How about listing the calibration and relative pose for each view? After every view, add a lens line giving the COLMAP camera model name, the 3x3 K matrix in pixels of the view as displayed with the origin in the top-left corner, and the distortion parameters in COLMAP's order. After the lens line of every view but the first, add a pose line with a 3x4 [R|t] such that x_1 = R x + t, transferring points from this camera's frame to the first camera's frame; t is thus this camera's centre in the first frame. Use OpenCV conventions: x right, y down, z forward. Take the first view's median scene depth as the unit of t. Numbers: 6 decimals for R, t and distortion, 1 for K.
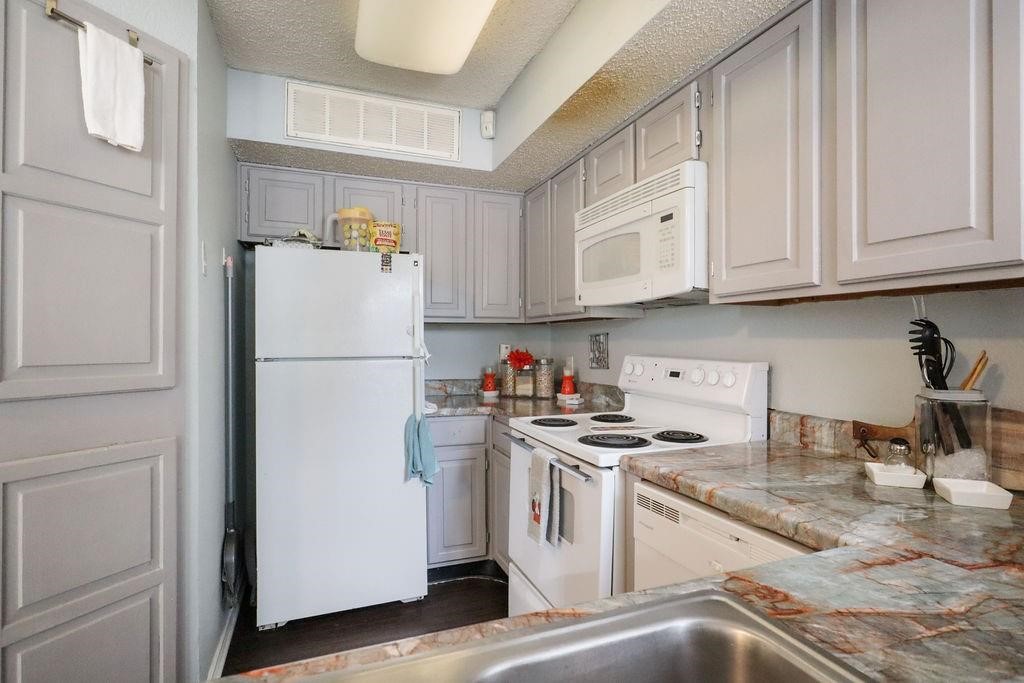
lens RADIAL K [[506.3, 0, 512.0], [0, 506.3, 341.5], [0, 0, 1]] dist [-0.017997, 0.010781]
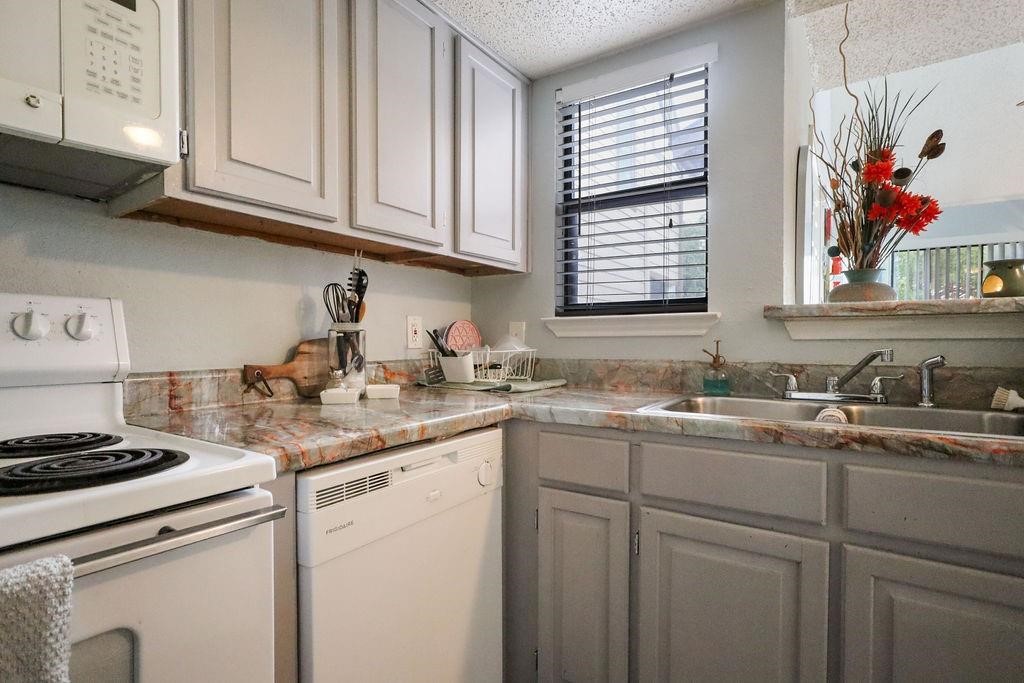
lens RADIAL K [[506.3, 0, 512.0], [0, 506.3, 341.5], [0, 0, 1]] dist [-0.017997, 0.010781]
pose [[-0.557457, -0.004068, 0.830196, -0.409752], [0.003532, 0.999967, 0.007272, 0.112376], [-0.830199, 0.006986, -0.557424, 1.163734]]
